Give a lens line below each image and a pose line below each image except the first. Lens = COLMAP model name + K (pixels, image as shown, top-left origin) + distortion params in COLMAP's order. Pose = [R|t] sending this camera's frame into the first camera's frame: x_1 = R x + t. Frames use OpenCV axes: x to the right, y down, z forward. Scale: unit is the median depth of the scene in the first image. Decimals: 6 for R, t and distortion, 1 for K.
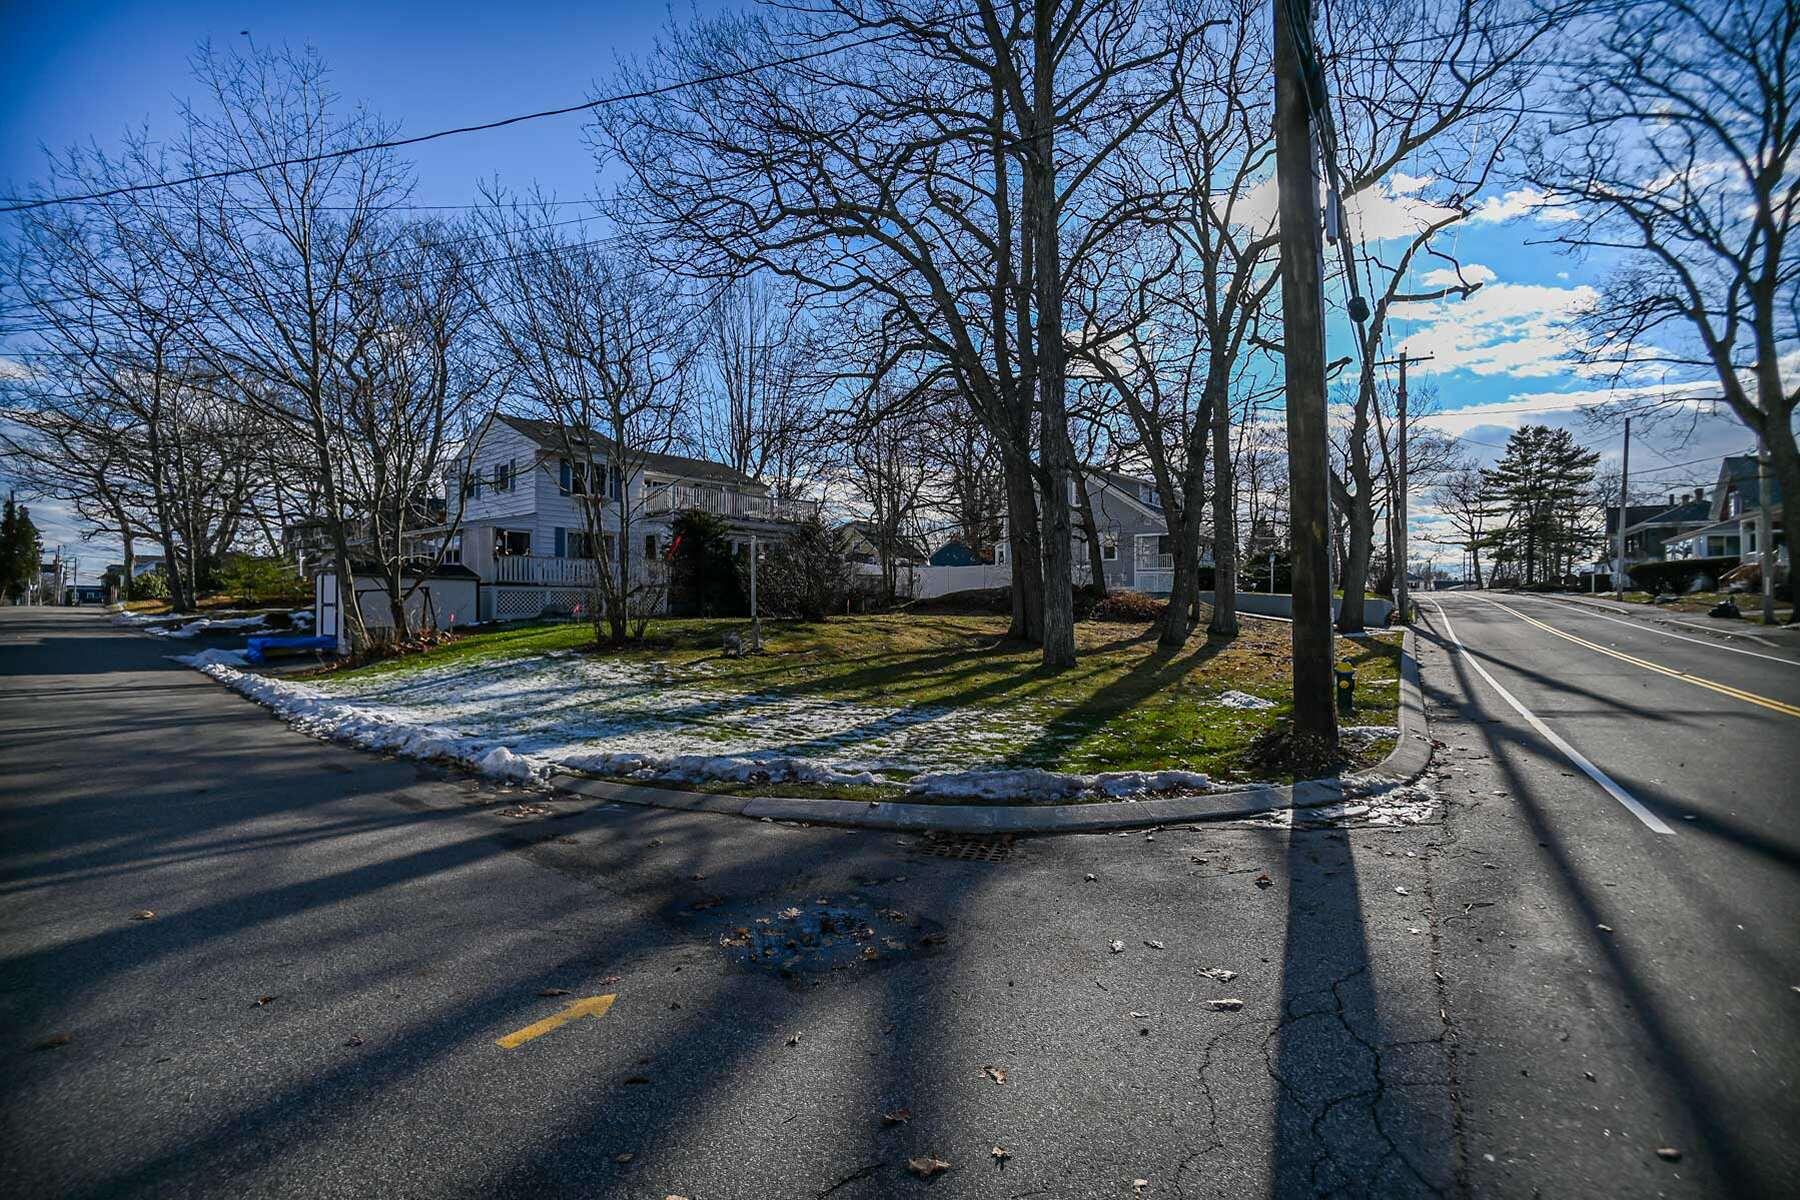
lens RADIAL K [[938.8, 0, 900.4], [0, 938.8, 602.2], [0, 0, 1]] dist [-0.002073, 0.000603]
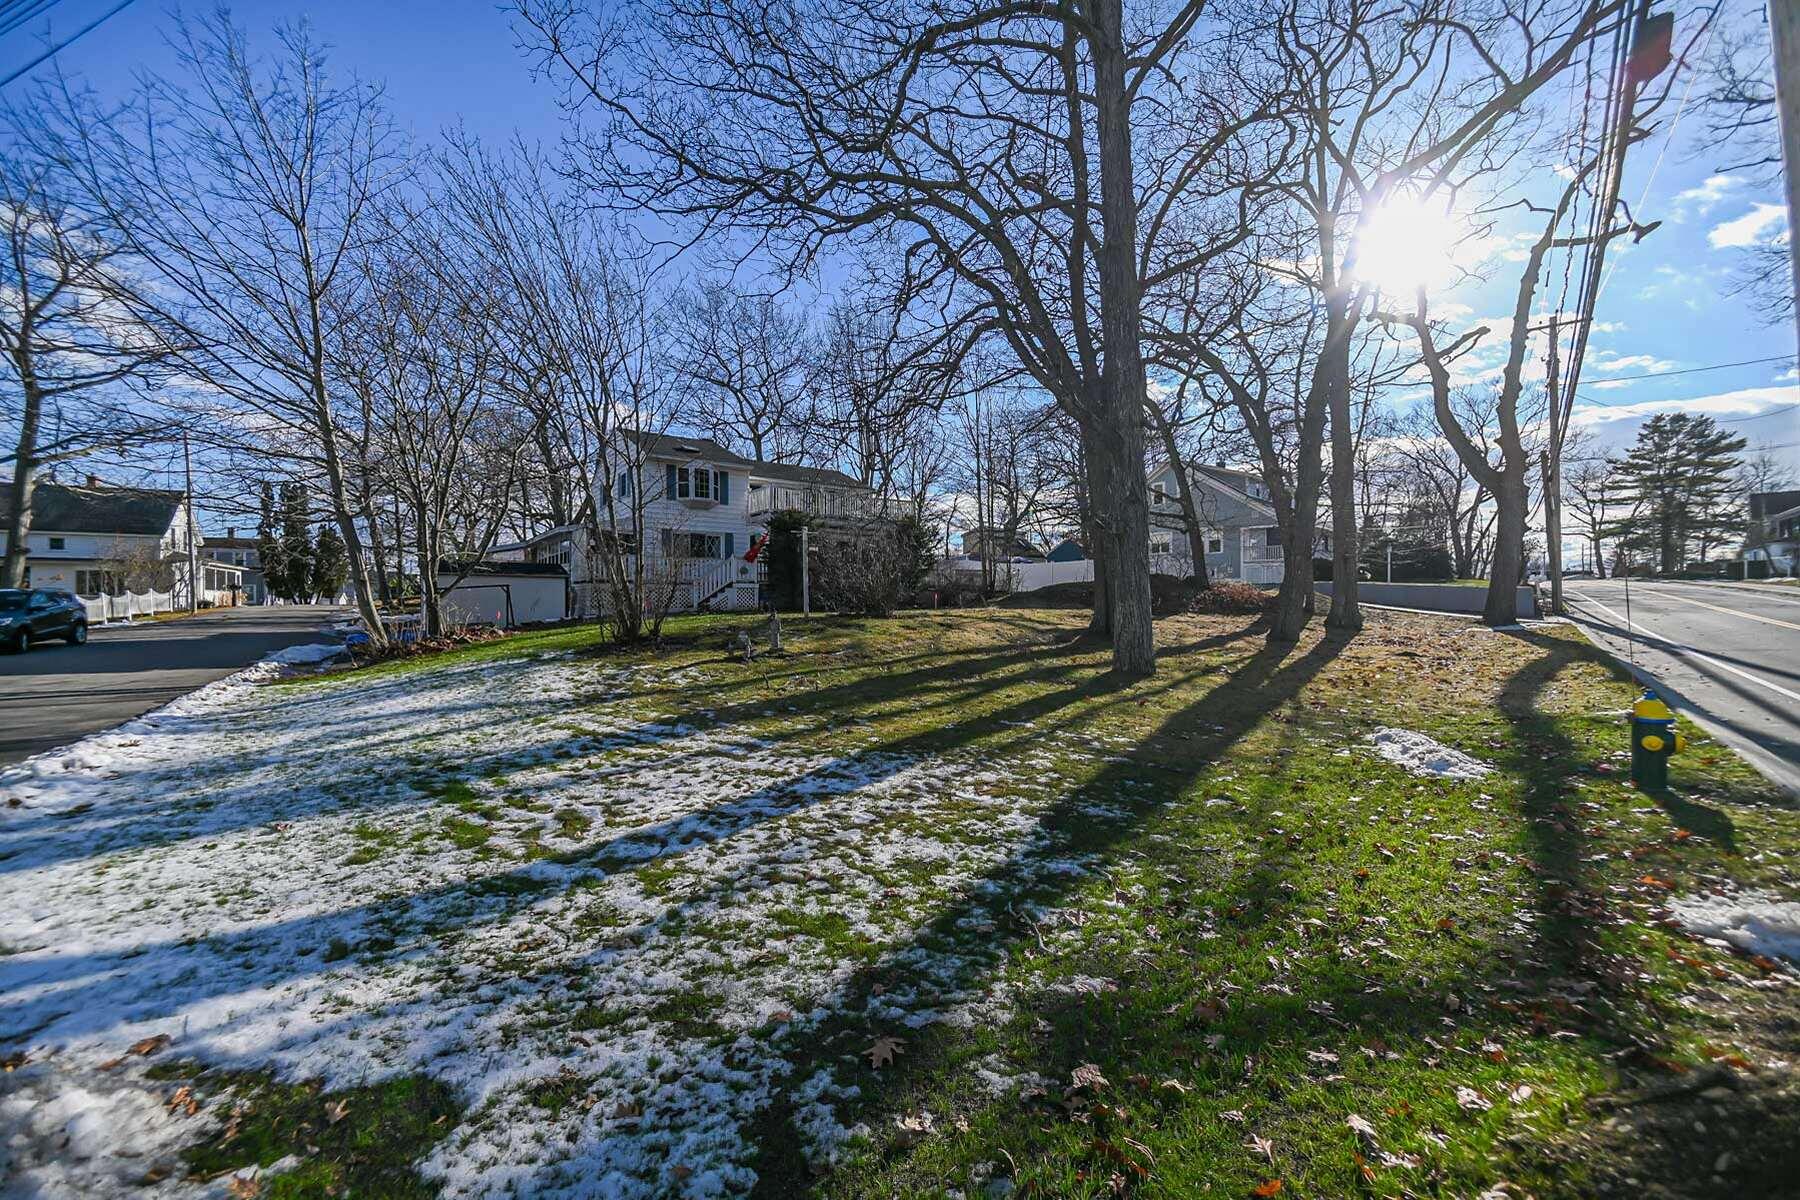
lens RADIAL K [[722.9, 0, 897.7], [0, 722.9, 612.0], [0, 0, 1]] dist [-0.010621, -0.001075]
pose [[0.979067, -0.006417, -0.203435, 0.063531], [0.010434, 0.999771, 0.018676, 0.001954], [0.203268, -0.020407, 0.978910, 0.230547]]
